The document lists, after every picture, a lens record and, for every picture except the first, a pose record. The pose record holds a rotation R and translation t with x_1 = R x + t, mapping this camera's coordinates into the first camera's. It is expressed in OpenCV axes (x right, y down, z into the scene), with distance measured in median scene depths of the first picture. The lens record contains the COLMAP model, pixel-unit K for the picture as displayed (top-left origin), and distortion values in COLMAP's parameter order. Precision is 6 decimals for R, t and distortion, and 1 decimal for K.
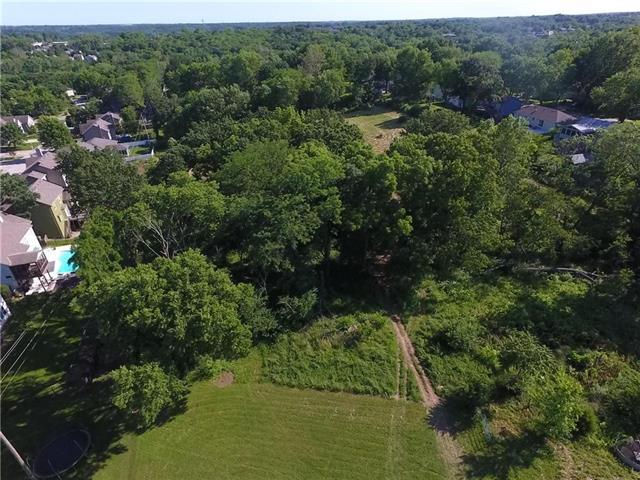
lens RADIAL K [[373.4, 0, 320.0], [0, 373.4, 240.0], [0, 0, 1]] dist [0.004257, 0.003897]
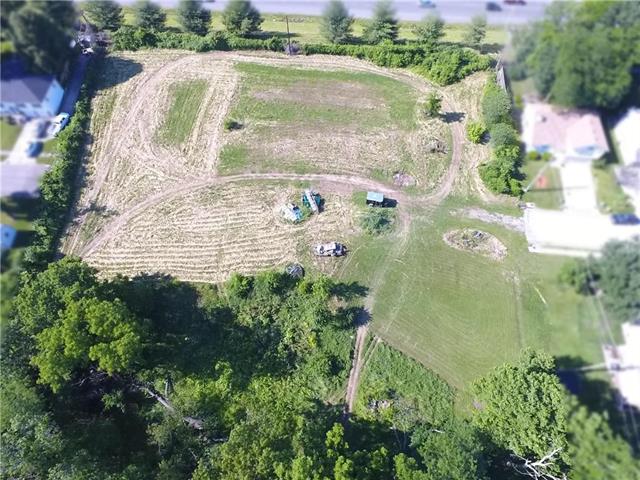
lens RADIAL K [[373.4, 0, 320.0], [0, 373.4, 240.0], [0, 0, 1]] dist [0.004257, 0.003897]
pose [[-0.943655, -0.278469, 0.178802, 0.246091], [0.196610, -0.037155, 0.979777, -1.130280], [-0.266194, 0.959726, 0.089812, 0.409784]]
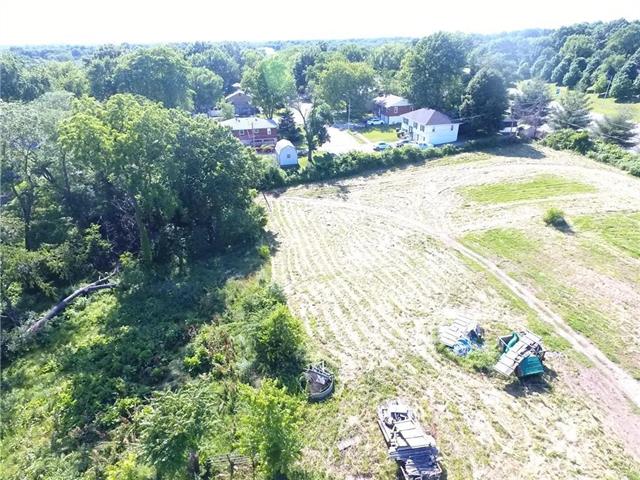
lens RADIAL K [[373.4, 0, 320.0], [0, 373.4, 240.0], [0, 0, 1]] dist [0.004257, 0.003897]
pose [[0.096229, -0.451557, 0.887038, 0.136402], [0.523486, 0.780929, 0.340752, -0.002913], [-0.846583, 0.431562, 0.311532, 0.403867]]
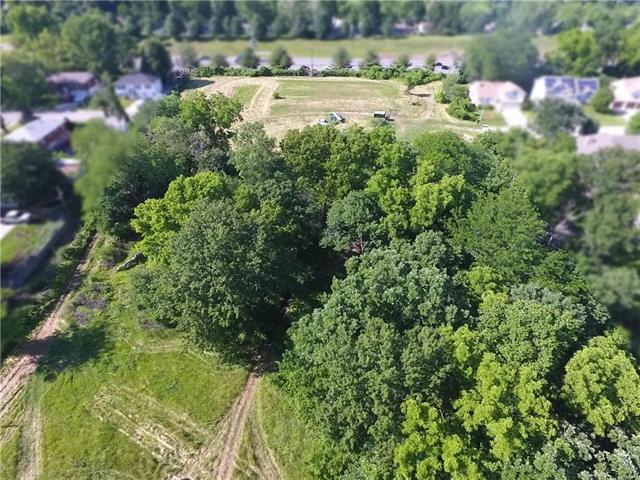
lens RADIAL K [[373.4, 0, 320.0], [0, 373.4, 240.0], [0, 0, 1]] dist [0.004257, 0.003897]
pose [[-0.957986, -0.150606, 0.244093, 0.007762], [0.174882, 0.367822, 0.913304, -1.471818], [-0.227332, 0.917619, -0.326029, 2.009017]]
